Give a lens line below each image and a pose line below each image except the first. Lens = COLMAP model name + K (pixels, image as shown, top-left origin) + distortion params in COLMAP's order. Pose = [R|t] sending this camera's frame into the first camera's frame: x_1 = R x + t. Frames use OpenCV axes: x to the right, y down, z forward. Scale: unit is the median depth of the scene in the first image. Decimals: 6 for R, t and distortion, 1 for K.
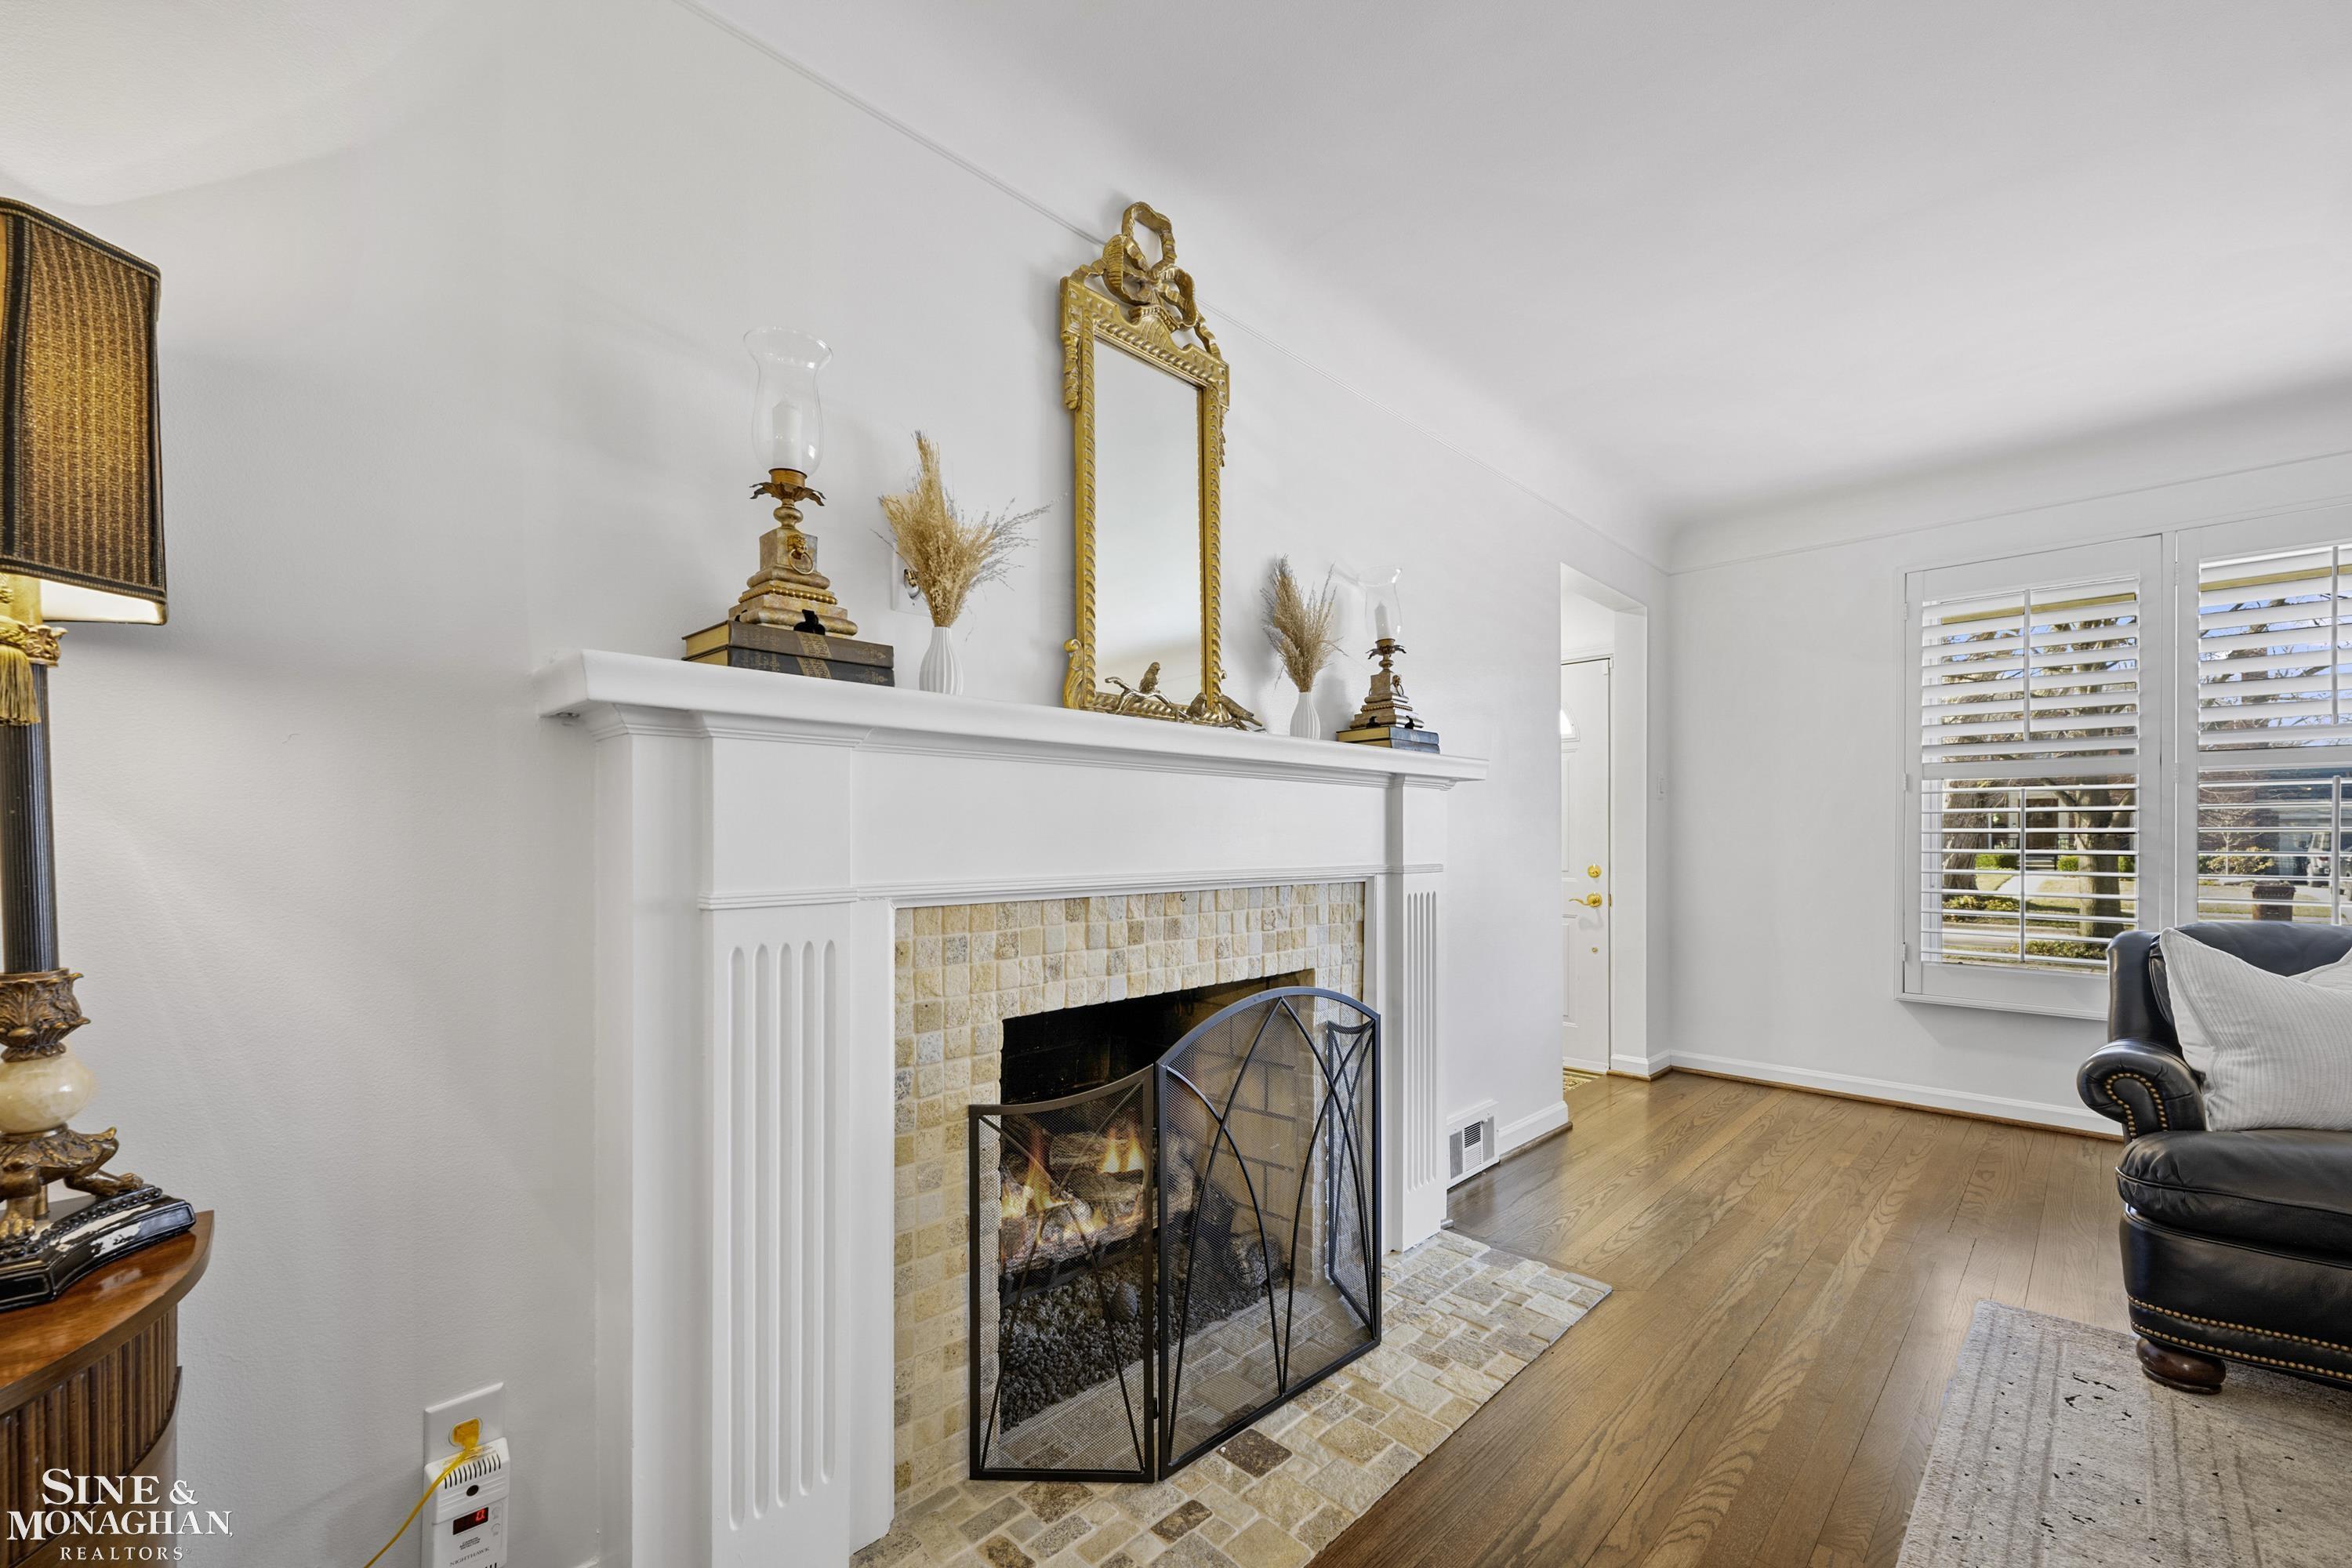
lens RADIAL K [[941.1, 0, 1159.0], [0, 941.1, 832.0], [0, 0, 1]] dist [-0.000759, -0.000141]
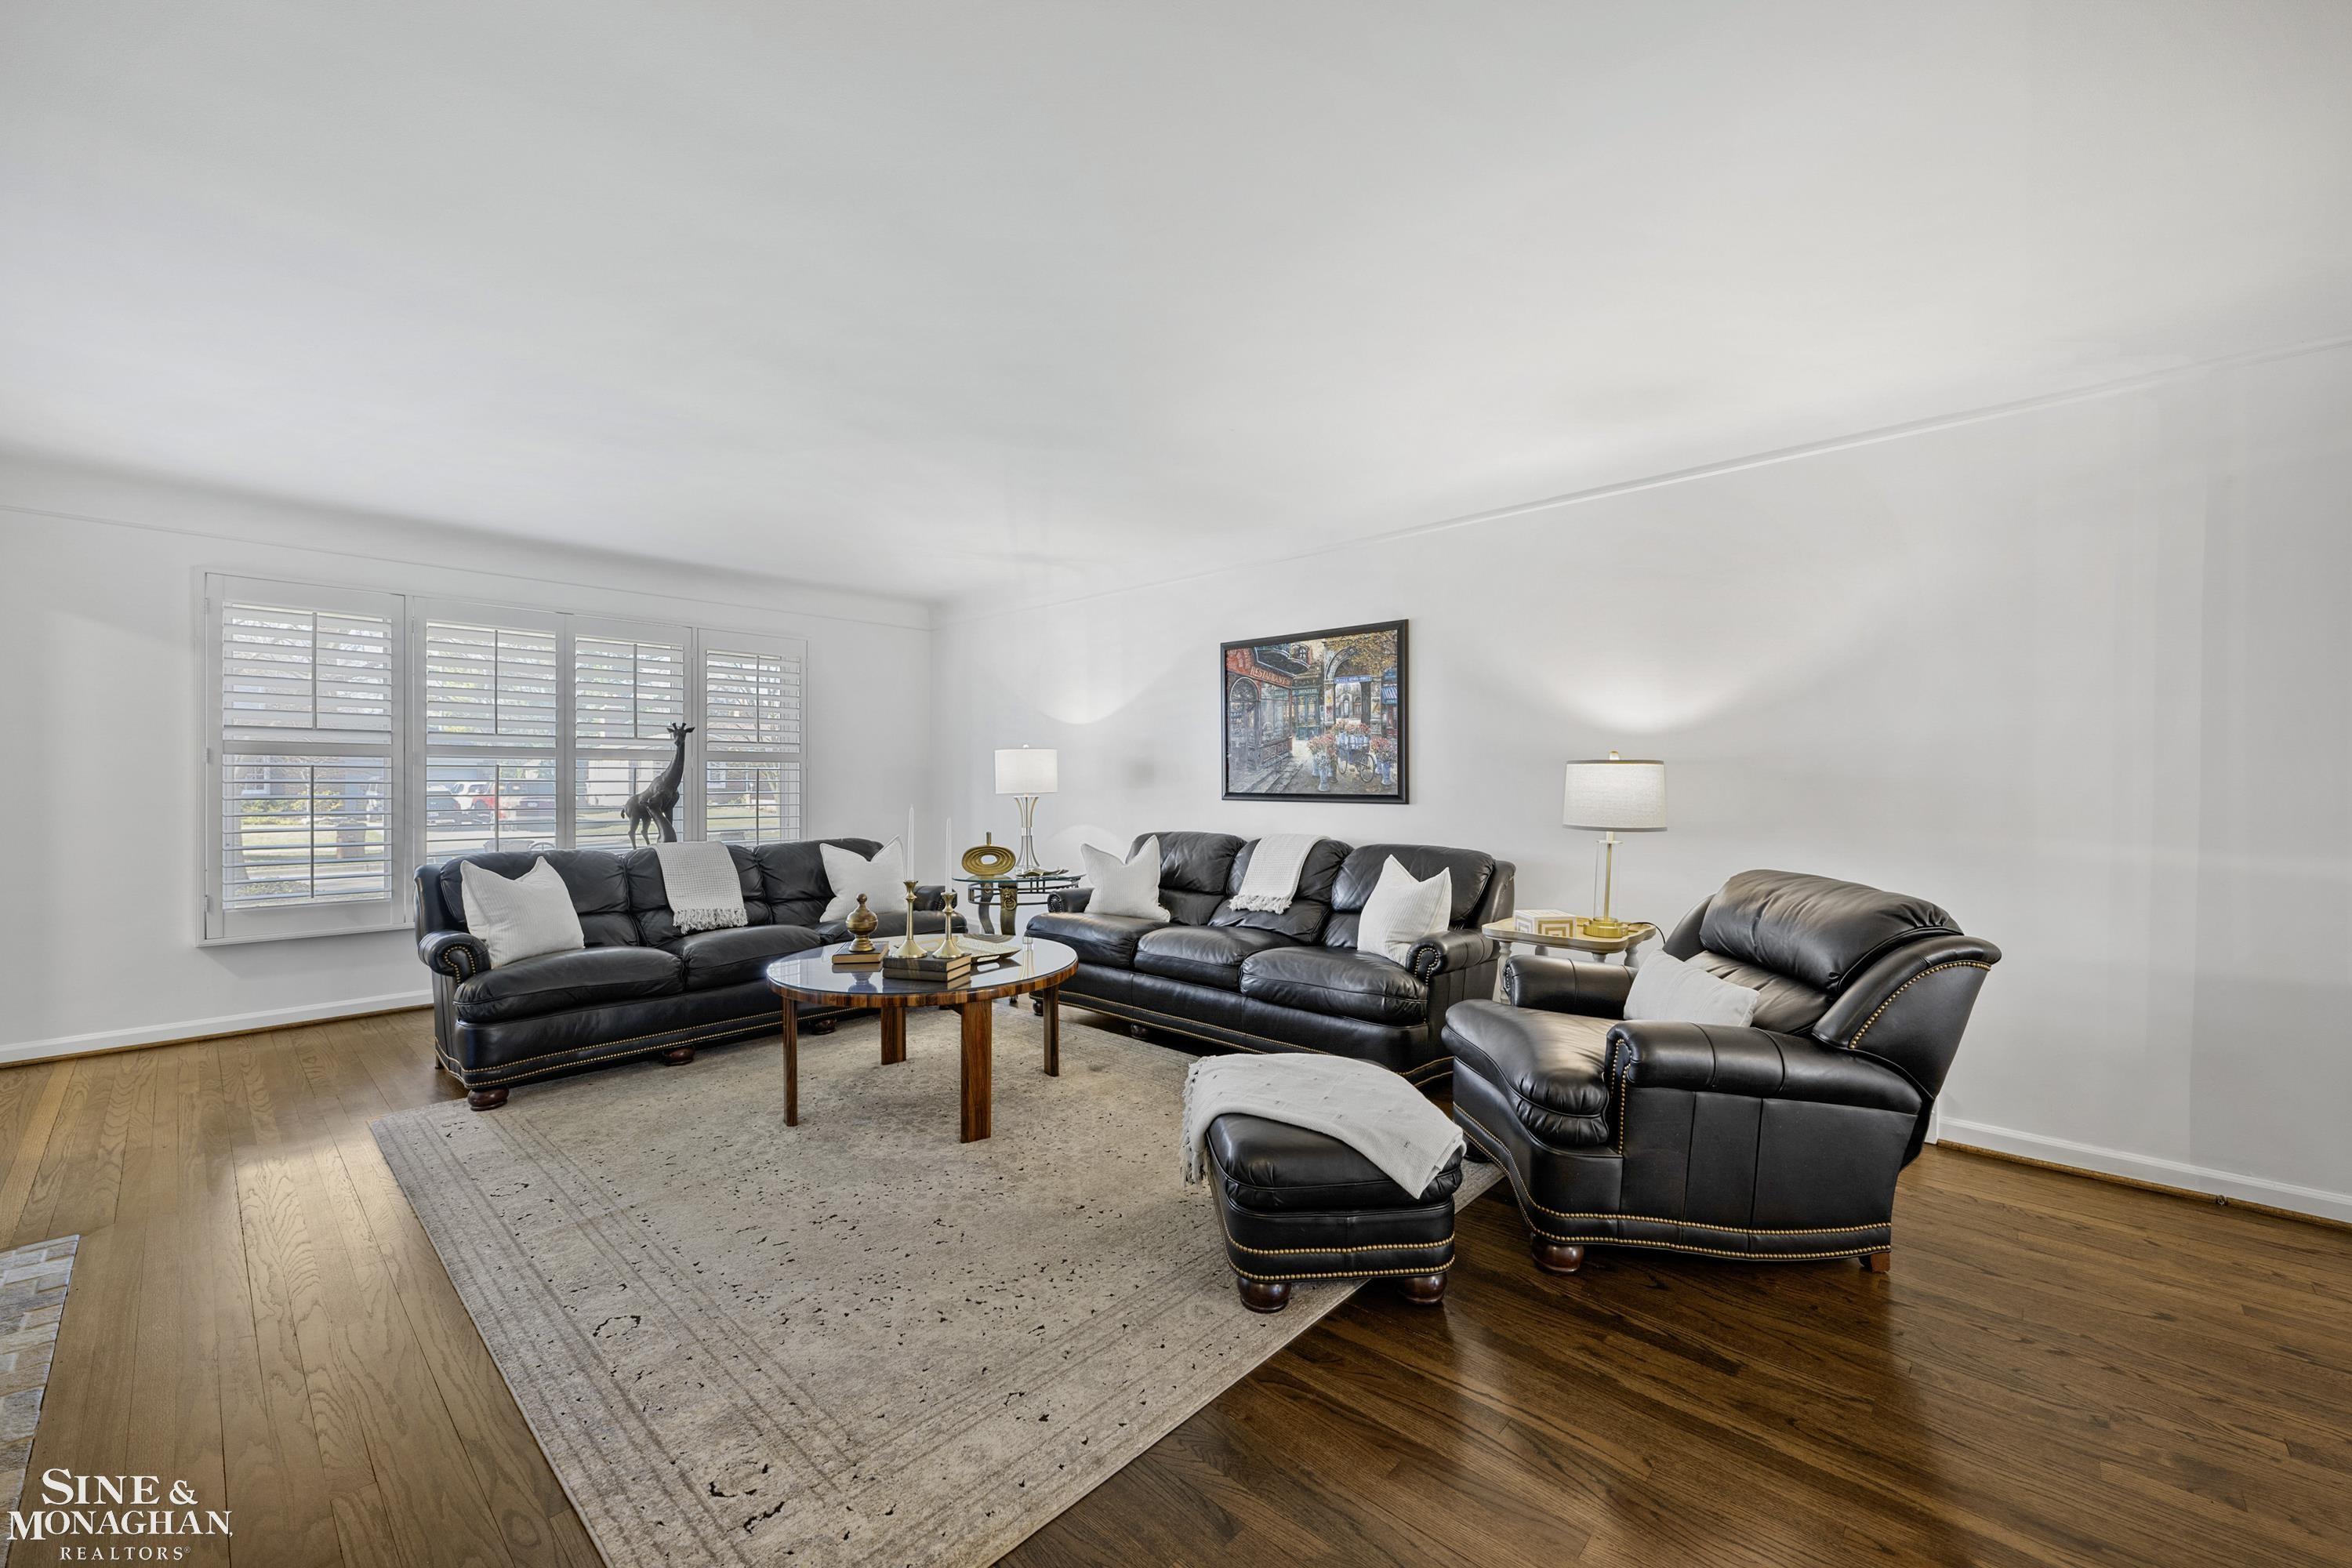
lens RADIAL K [[941.1, 0, 1175.7], [0, 941.1, 782.9], [0, 0, 1]] dist [-0.000759, -0.000141]
pose [[-0.032872, -0.008663, 0.999422, -0.767034], [-0.004286, 0.999954, 0.008527, -0.067656], [-0.999450, -0.004003, -0.032908, -0.271341]]
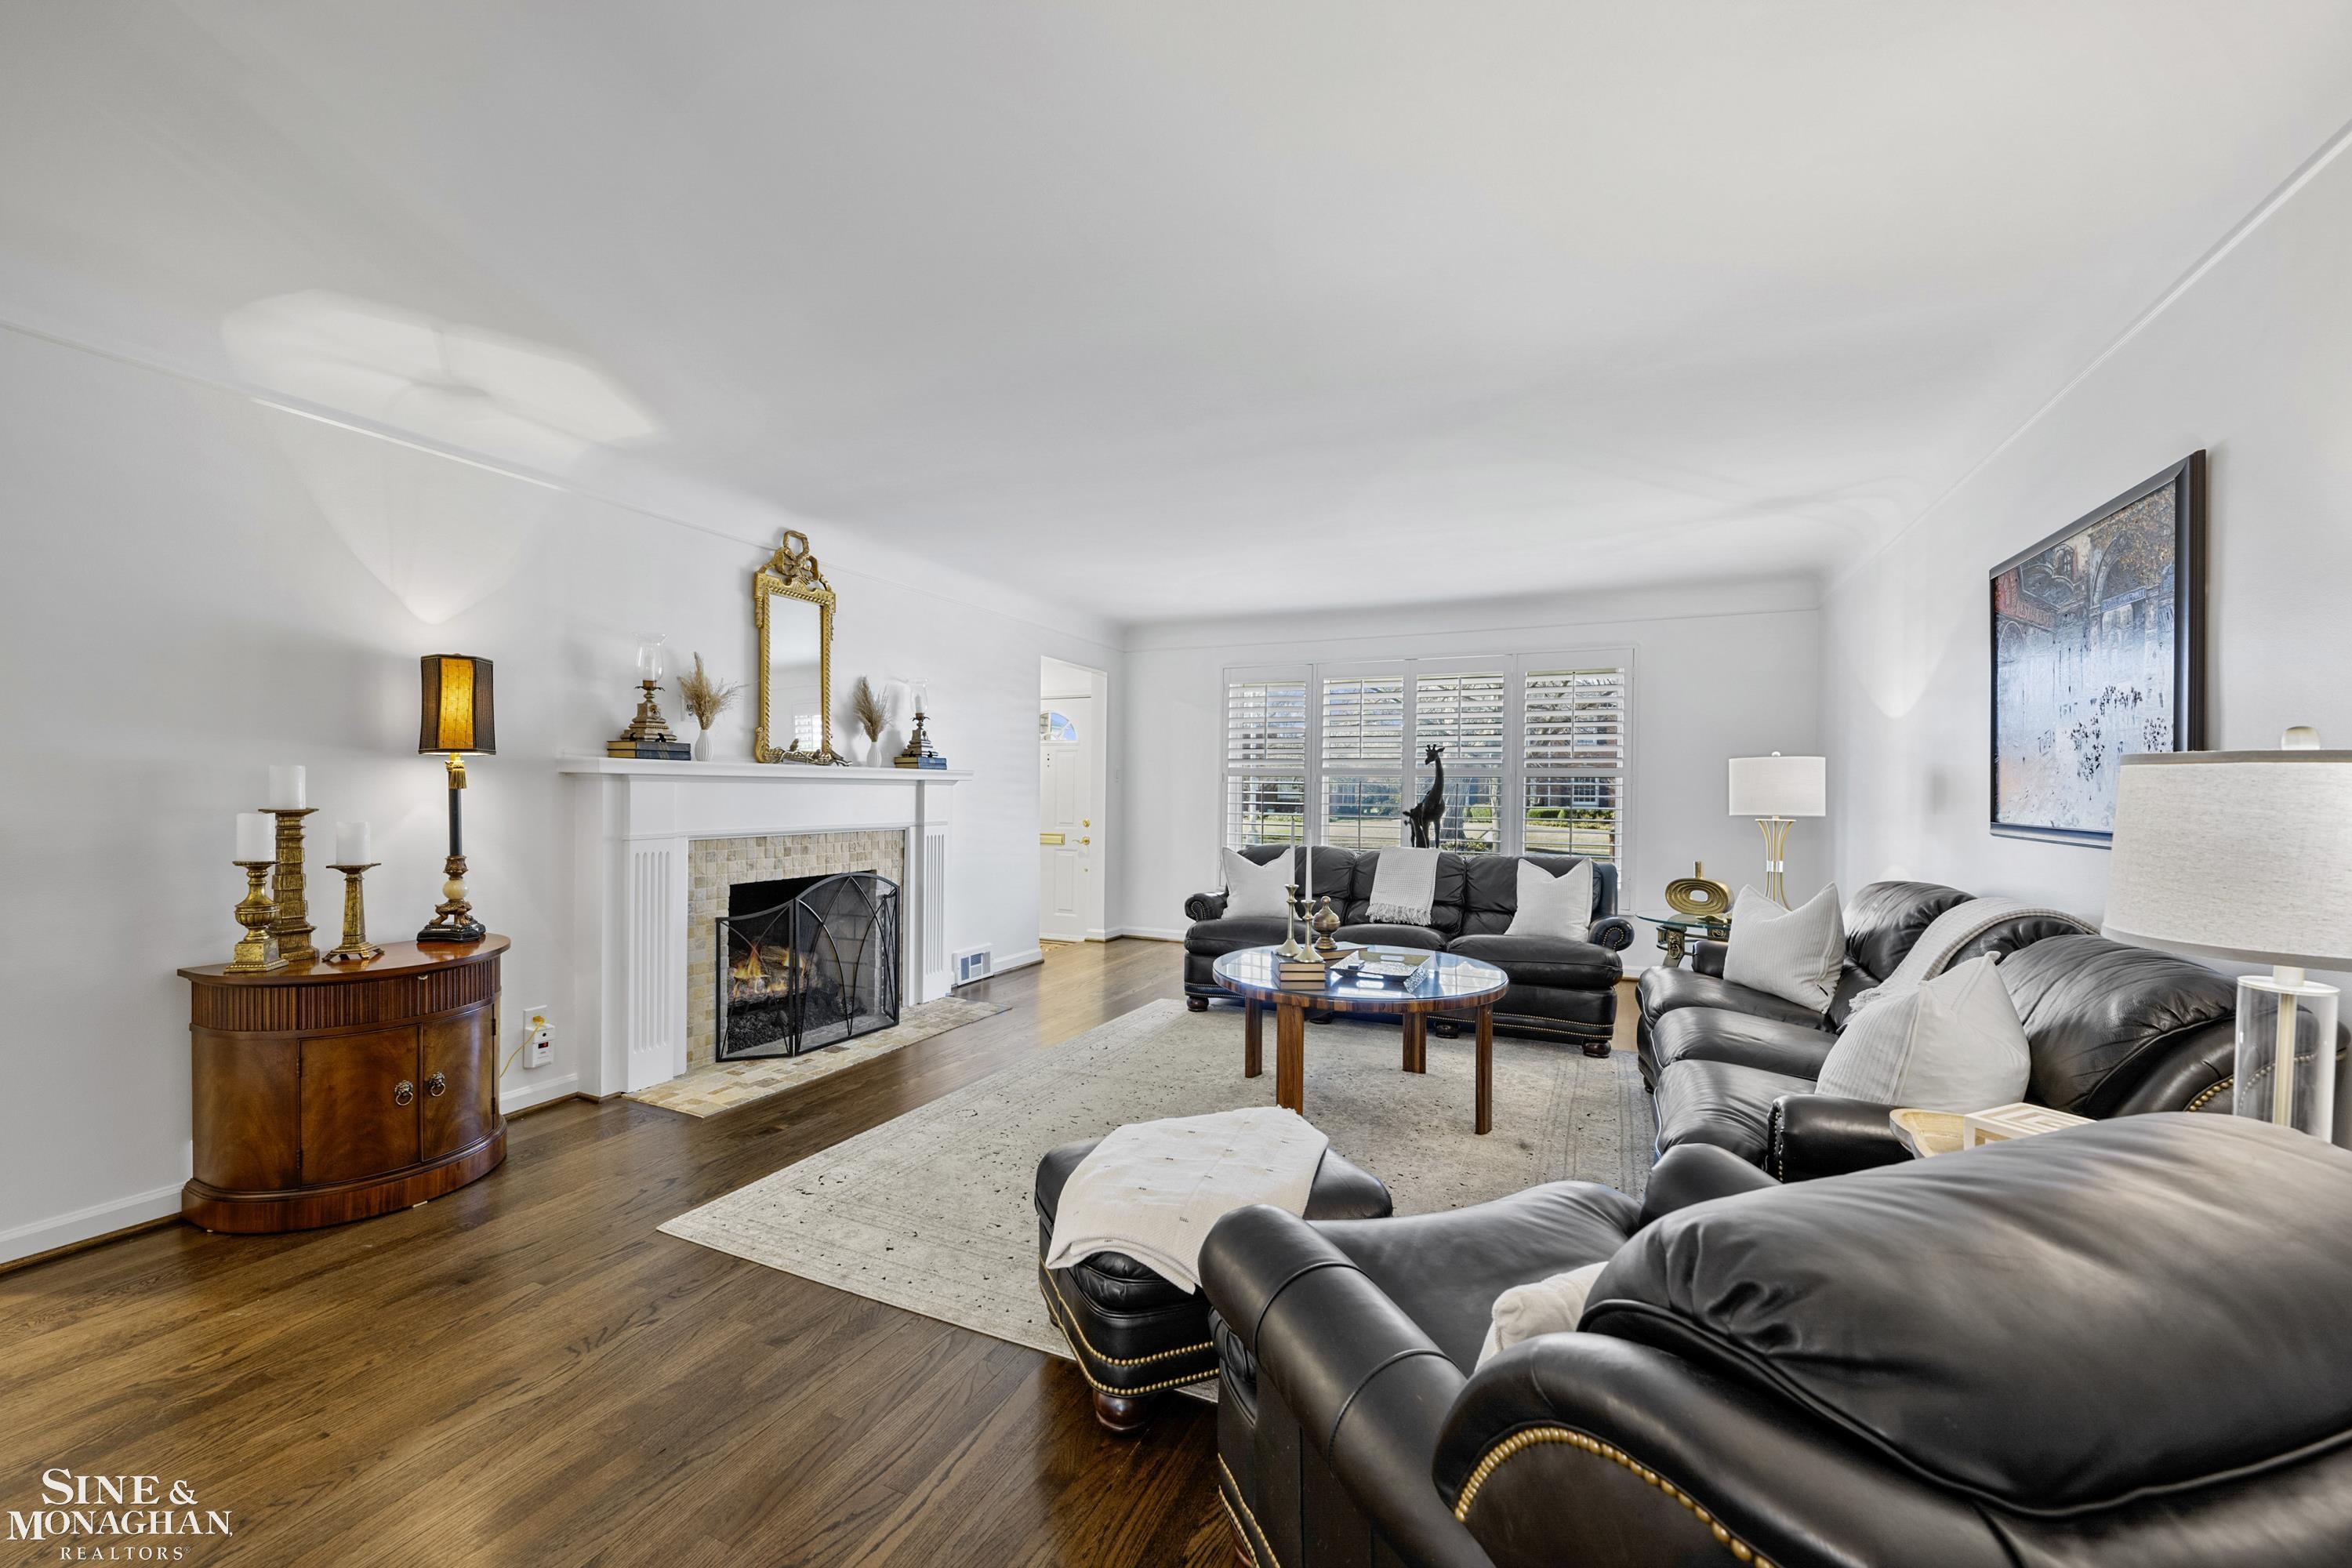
lens RADIAL K [[941.1, 0, 1163.3], [0, 941.1, 794.1], [0, 0, 1]] dist [-0.000759, -0.000141]
pose [[0.942326, 0.005854, 0.334647, 0.070517], [-0.009654, 0.999906, 0.009694, -0.067320], [-0.334558, -0.012366, 0.942294, -1.486808]]
